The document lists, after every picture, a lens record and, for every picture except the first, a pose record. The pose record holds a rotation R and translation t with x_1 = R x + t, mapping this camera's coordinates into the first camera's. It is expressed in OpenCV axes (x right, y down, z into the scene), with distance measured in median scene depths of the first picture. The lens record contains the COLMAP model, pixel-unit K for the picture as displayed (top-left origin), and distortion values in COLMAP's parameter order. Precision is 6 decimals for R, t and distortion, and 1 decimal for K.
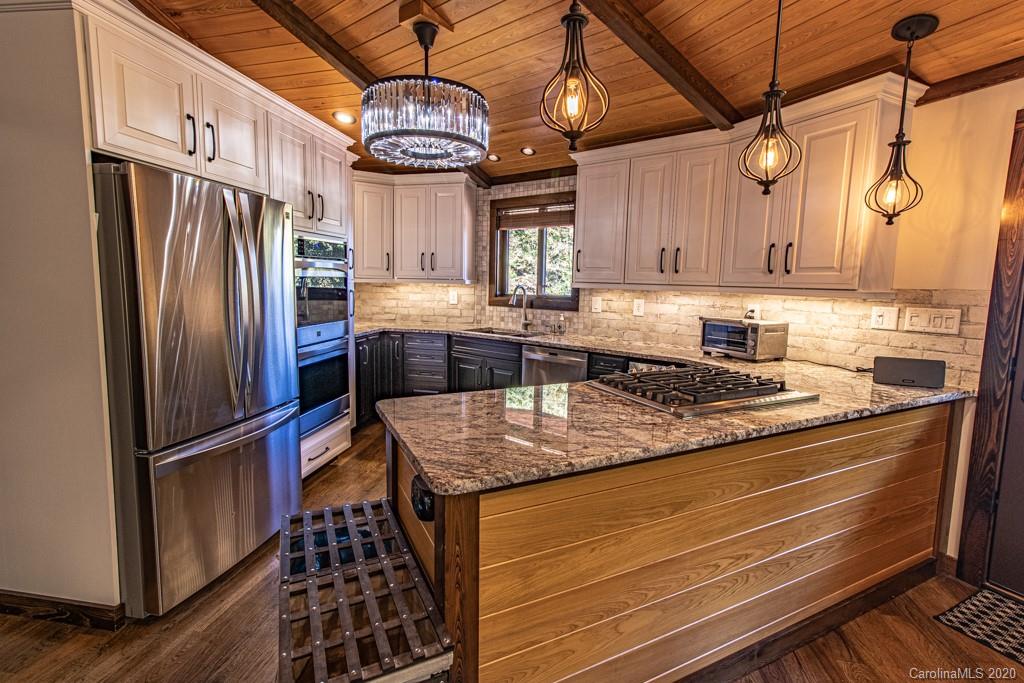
lens RADIAL K [[474.0, 0, 518.0], [0, 474.0, 329.7], [0, 0, 1]] dist [0.001931, 0.000281]
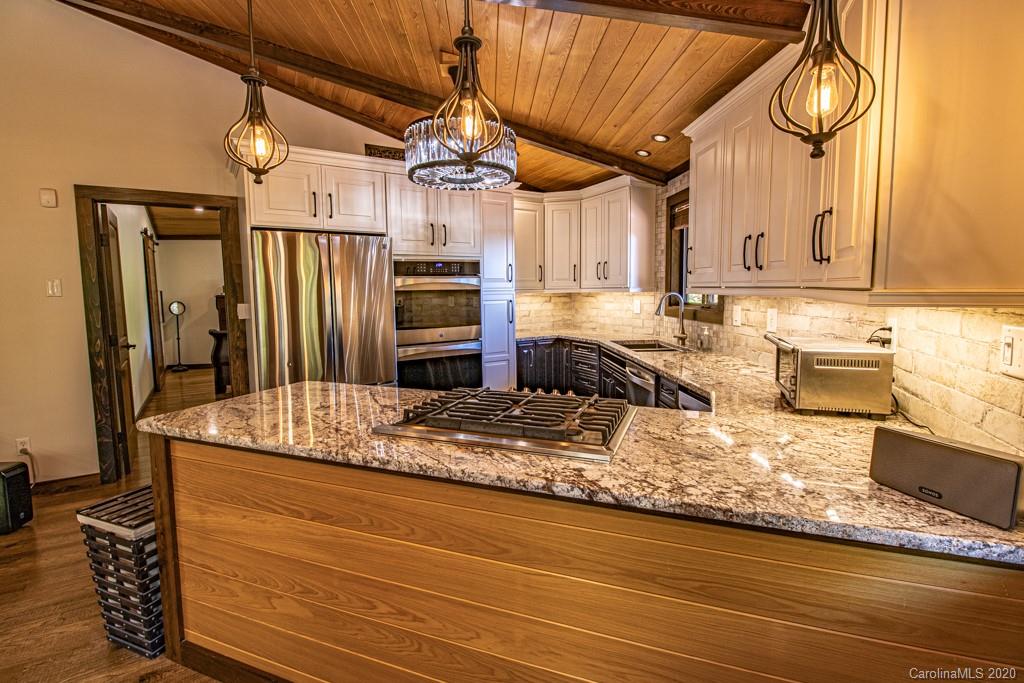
lens RADIAL K [[475.9, 0, 512.7], [0, 475.9, 325.4], [0, 0, 1]] dist [-0.011704, -0.000076]
pose [[0.667169, 0.028171, -0.744374, 0.576778], [-0.050979, 0.998668, -0.007897, -0.015286], [0.743160, 0.043216, 0.667717, 0.268926]]
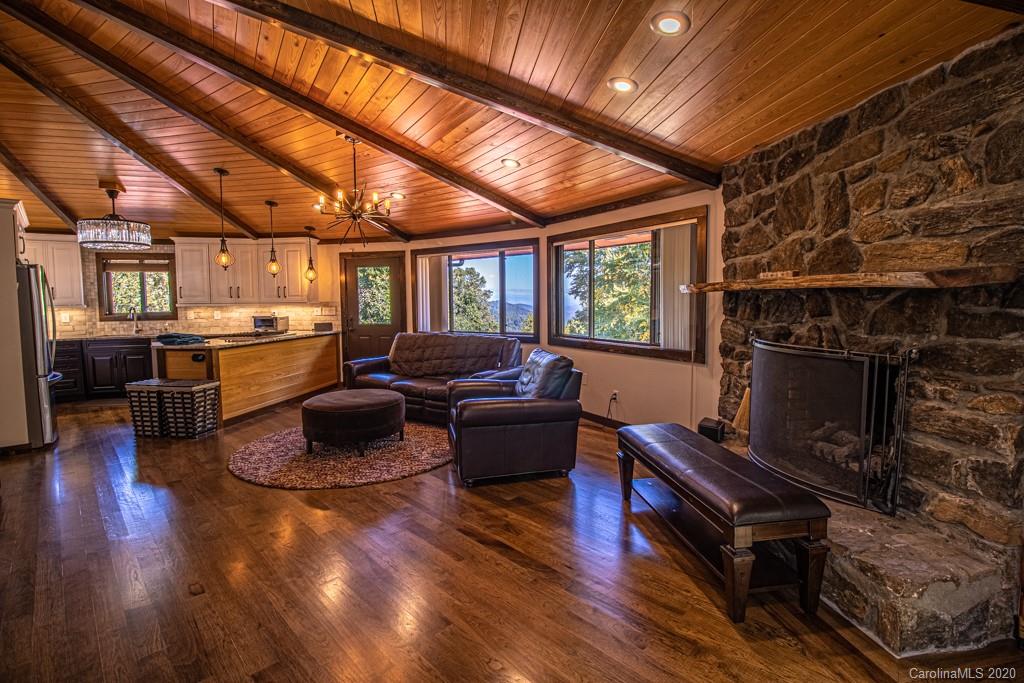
lens RADIAL K [[475.9, 0, 512.7], [0, 475.9, 325.4], [0, 0, 1]] dist [-0.011704, -0.000076]
pose [[0.597850, -0.074258, 0.798161, -0.662589], [0.106851, 0.994197, 0.012461, 0.115933], [-0.794455, 0.077834, 0.602315, -1.318007]]
